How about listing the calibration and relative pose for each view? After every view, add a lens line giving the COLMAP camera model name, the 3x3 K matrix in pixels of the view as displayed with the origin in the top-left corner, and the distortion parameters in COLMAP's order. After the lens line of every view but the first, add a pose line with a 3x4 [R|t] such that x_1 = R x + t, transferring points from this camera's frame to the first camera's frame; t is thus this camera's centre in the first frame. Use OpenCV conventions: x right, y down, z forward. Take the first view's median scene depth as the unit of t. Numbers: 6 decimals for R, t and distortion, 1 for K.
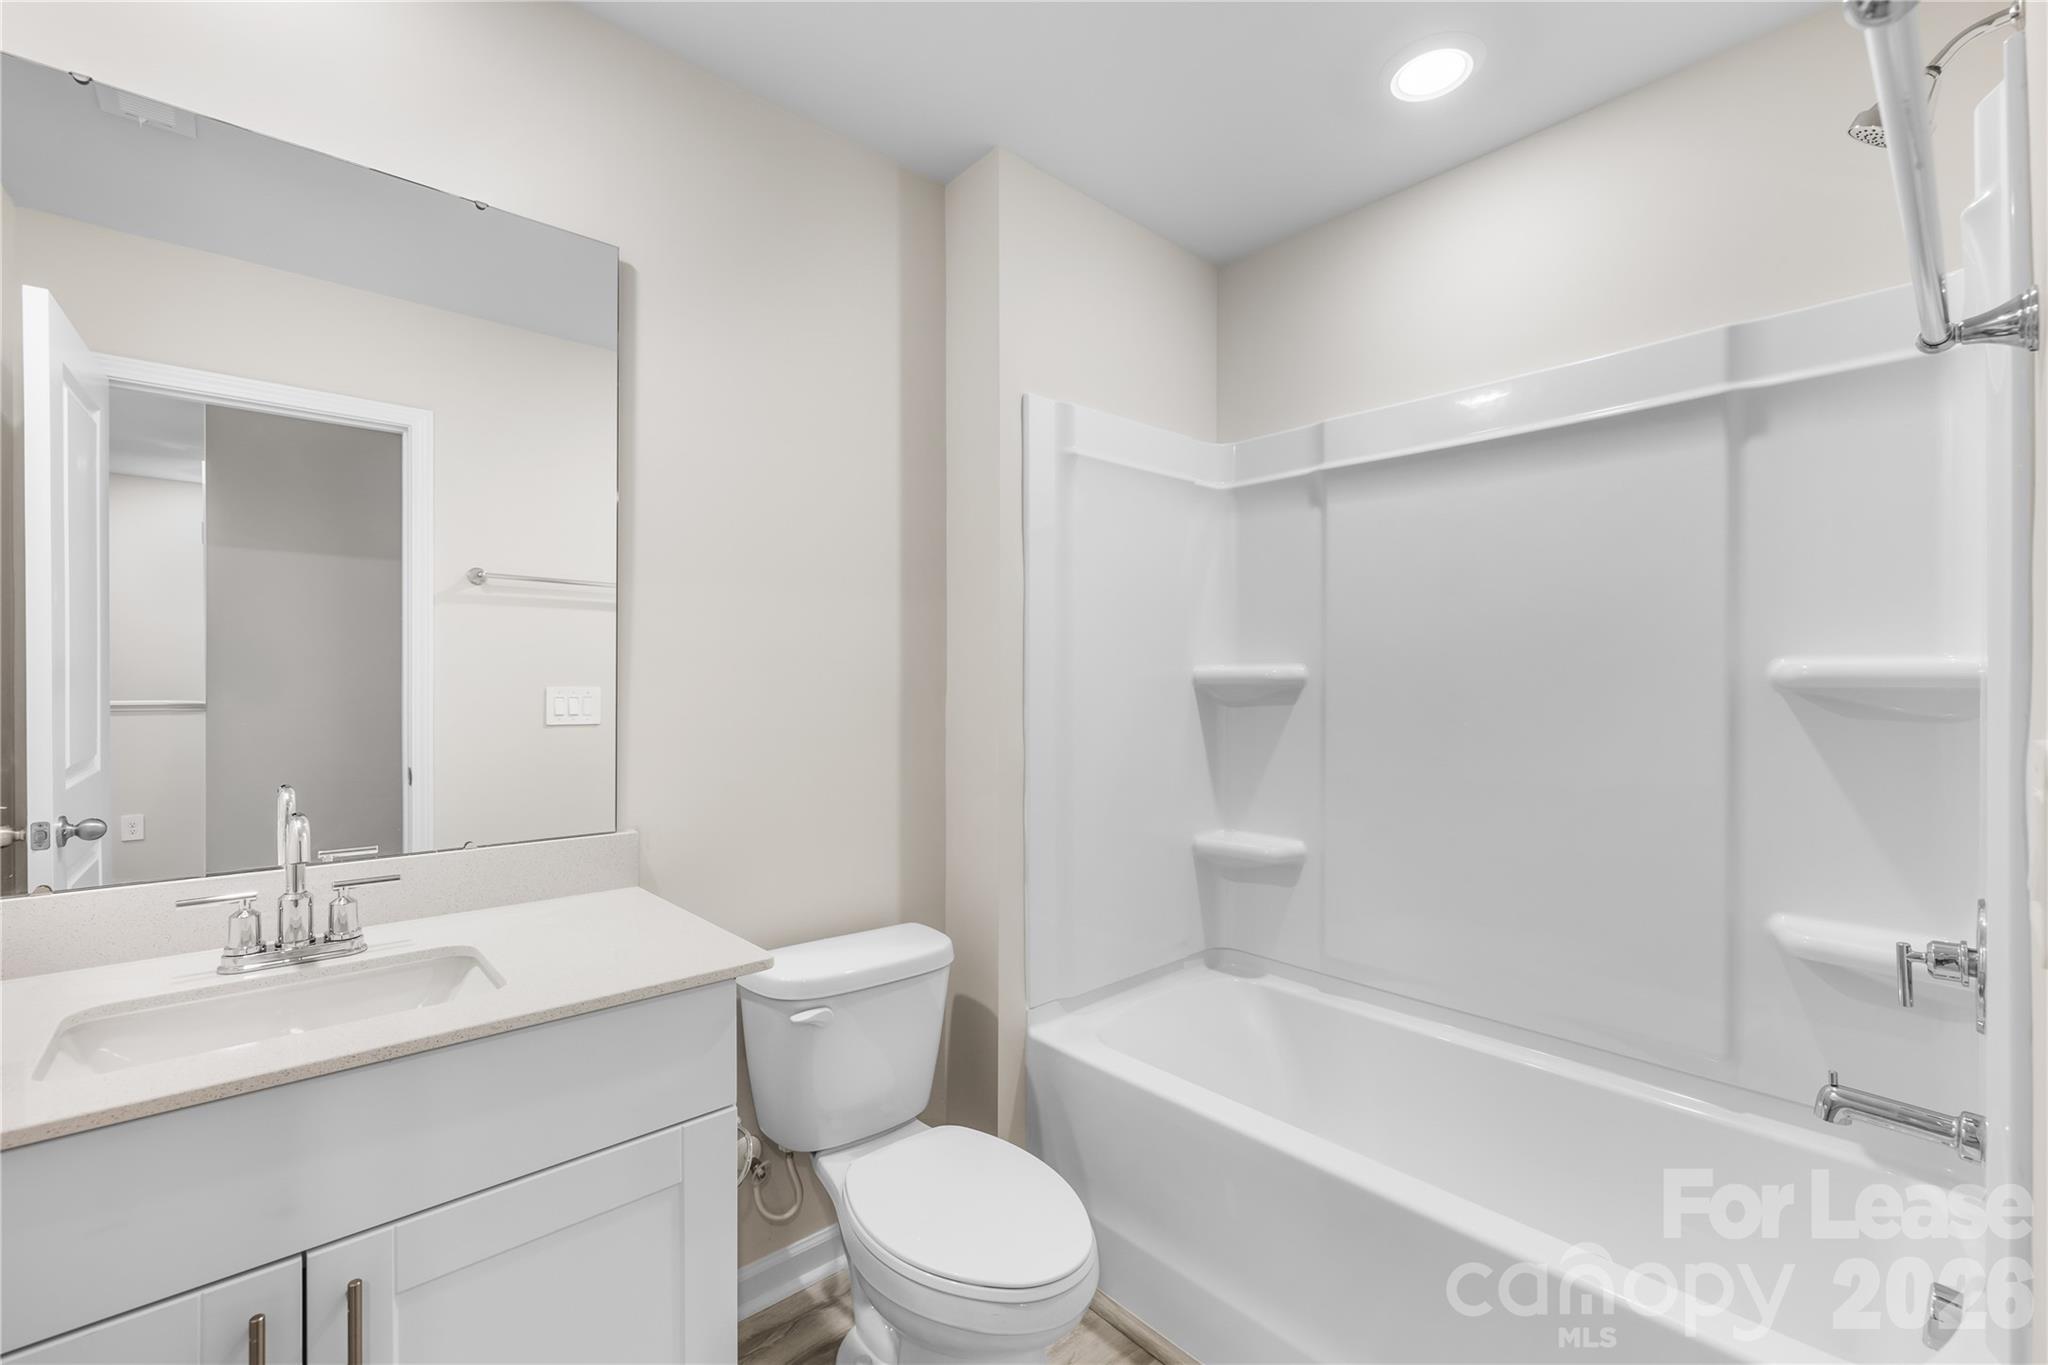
lens RADIAL K [[867.9, 0, 1026.6], [0, 867.9, 667.8], [0, 0, 1]] dist [-0.000565, 0.000027]
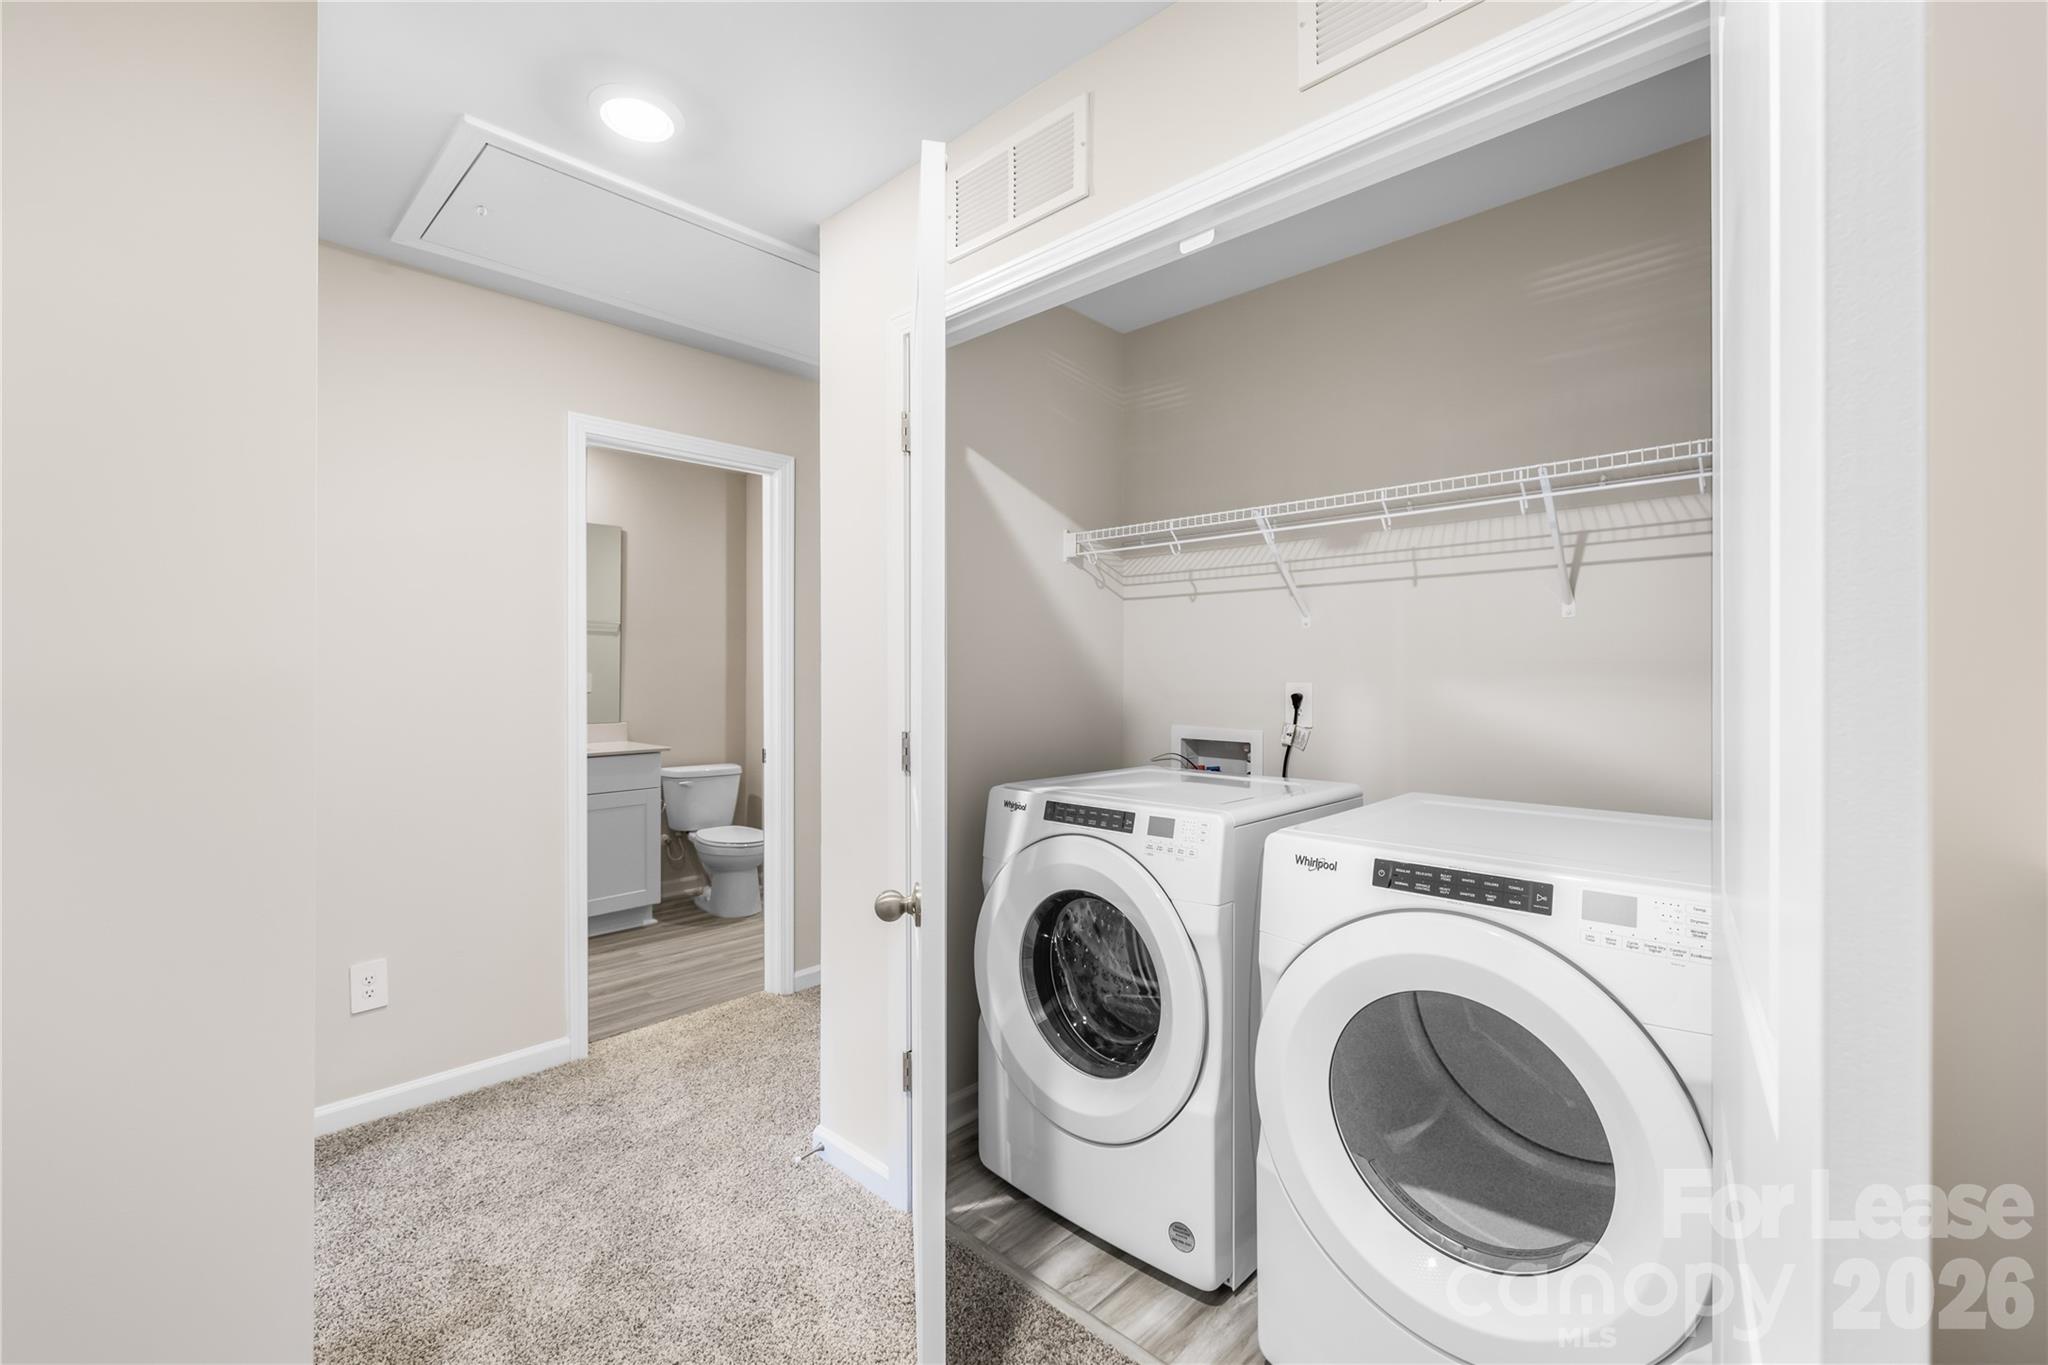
lens RADIAL K [[867.9, 0, 1026.6], [0, 867.9, 667.8], [0, 0, 1]] dist [-0.000565, 0.000027]
pose [[0.996766, 0.001290, 0.080352, 0.616450], [-0.000950, 0.999990, -0.004270, 0.016435], [-0.080356, 0.004180, 0.996757, -1.891507]]
